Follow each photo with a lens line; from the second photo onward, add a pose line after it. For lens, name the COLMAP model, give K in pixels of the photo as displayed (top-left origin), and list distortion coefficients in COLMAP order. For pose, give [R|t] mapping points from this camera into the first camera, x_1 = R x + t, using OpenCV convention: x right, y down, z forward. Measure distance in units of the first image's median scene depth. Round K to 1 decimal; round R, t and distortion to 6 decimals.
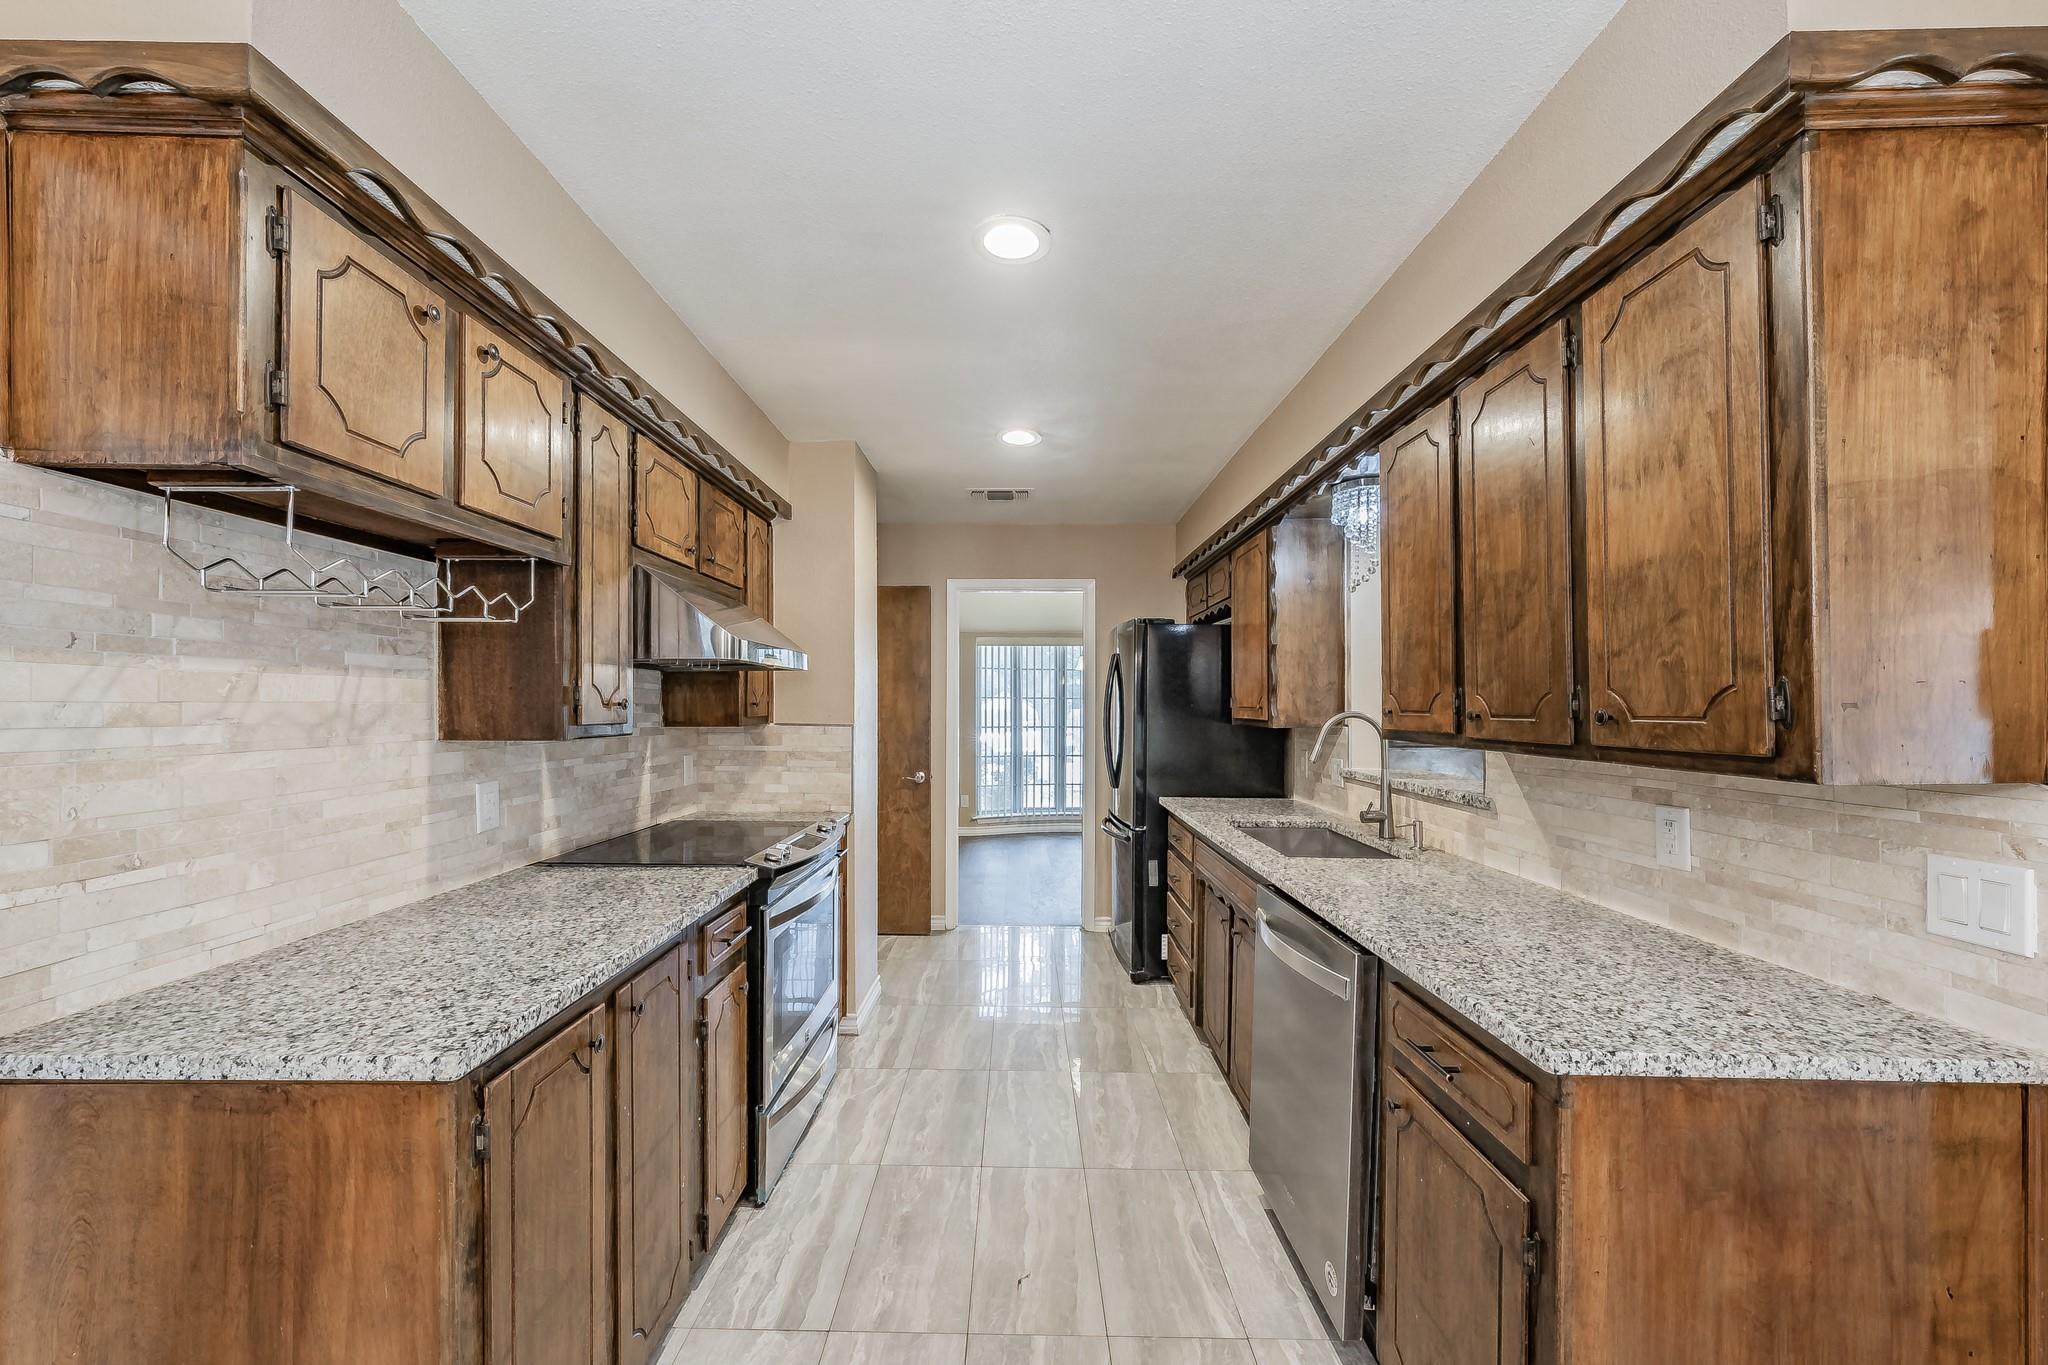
lens RADIAL K [[793.7, 0, 993.0], [0, 793.7, 704.3], [0, 0, 1]] dist [0.001349, -0.000228]
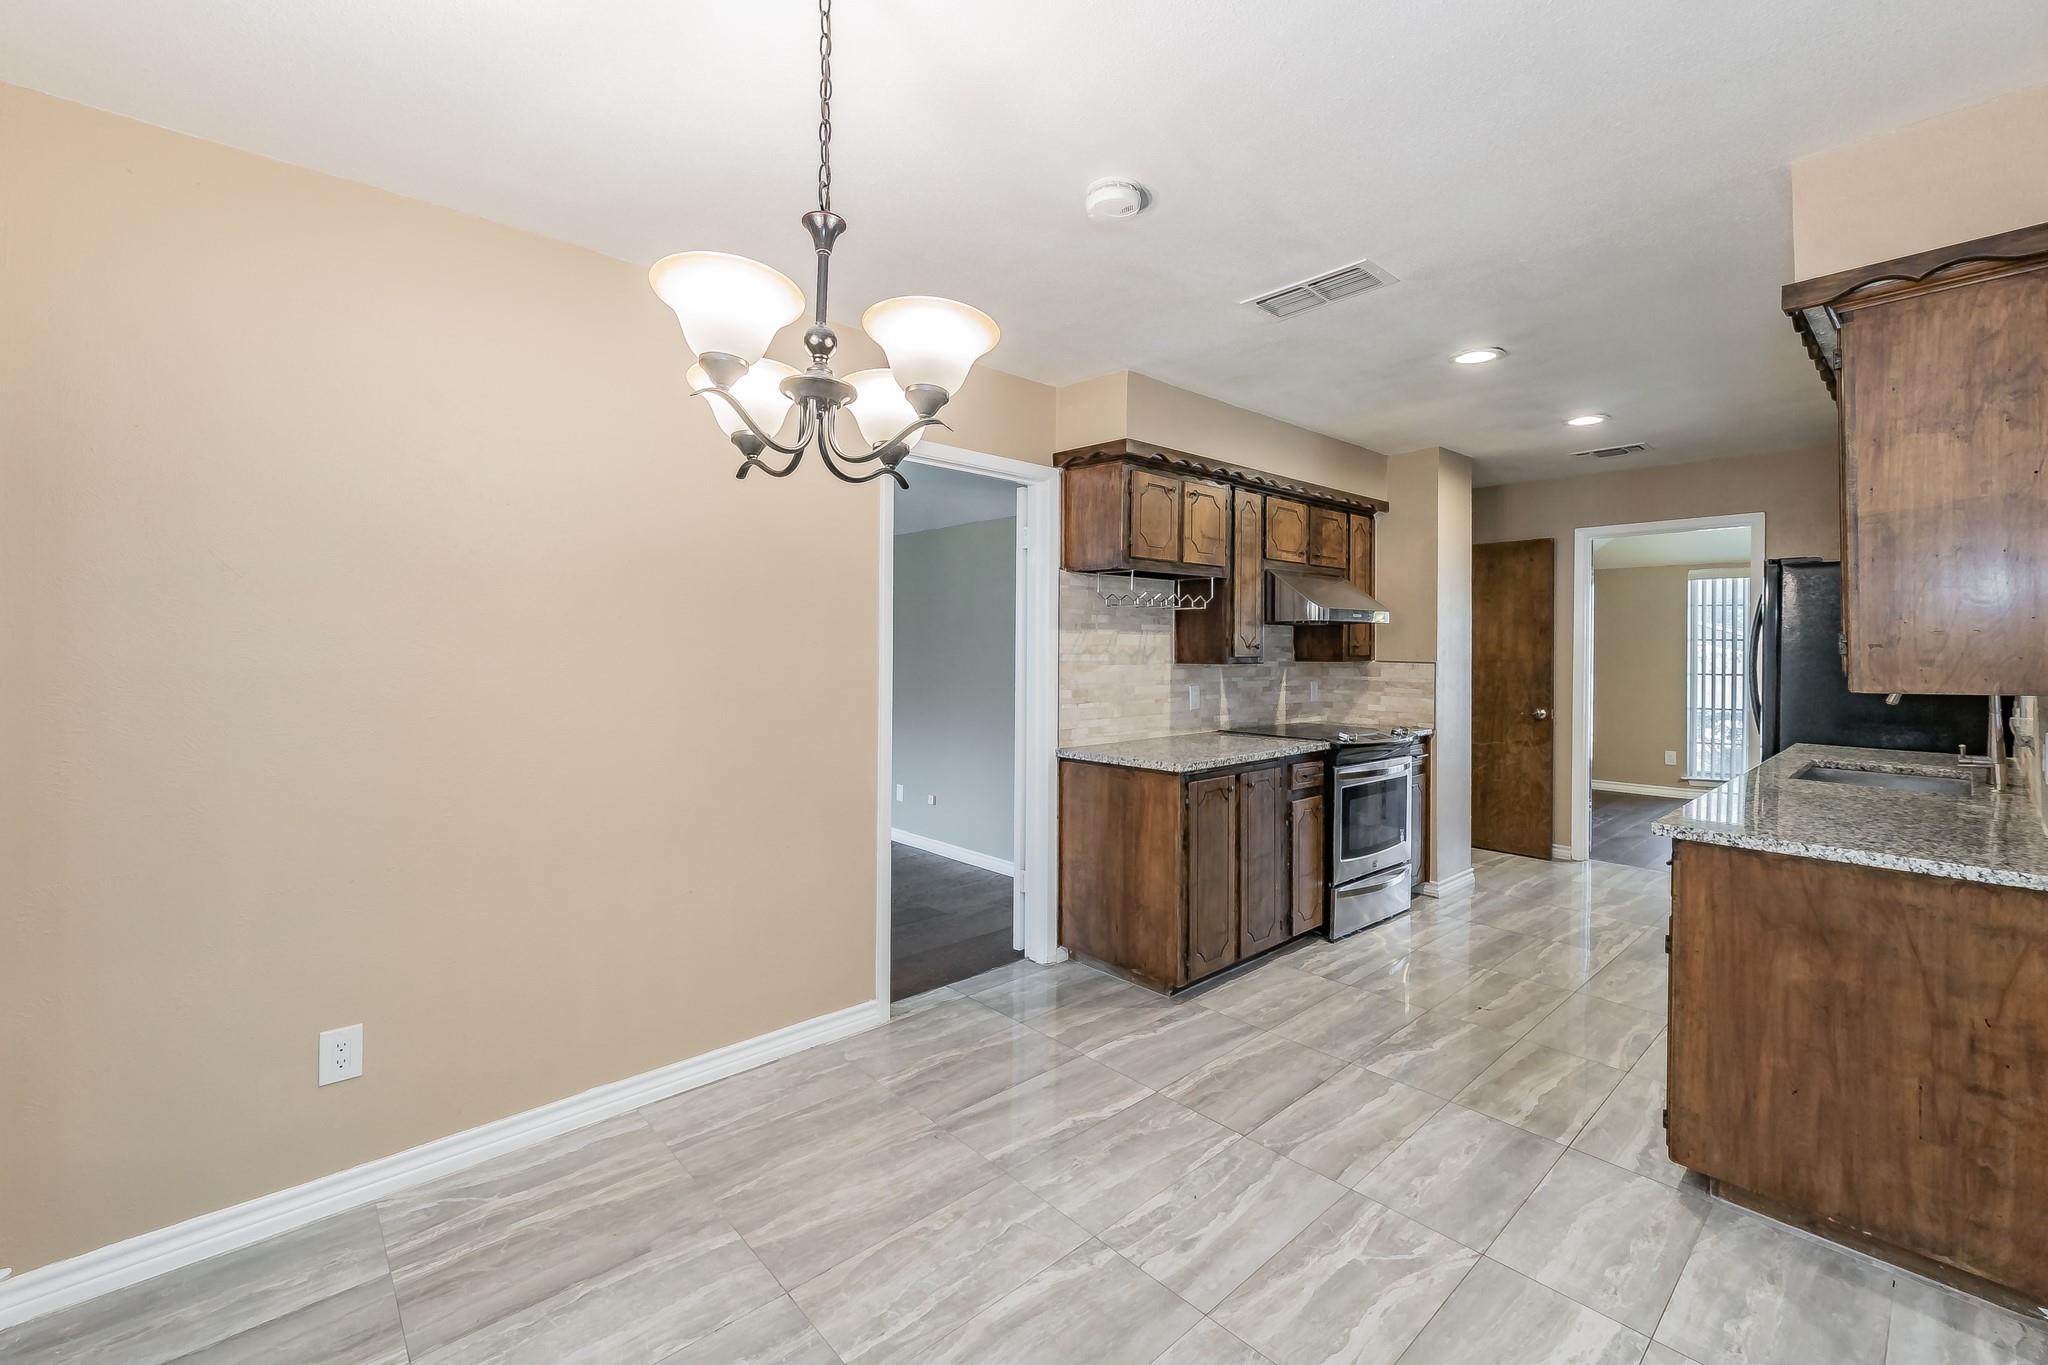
lens RADIAL K [[843.3, 0, 1015.5], [0, 843.3, 666.5], [0, 0, 1]] dist [0.002480, 0.000233]
pose [[0.702415, 0.016016, -0.711588, 0.864158], [-0.000600, 0.999760, 0.021909, 0.005926], [0.711768, -0.014962, 0.702256, -1.260304]]
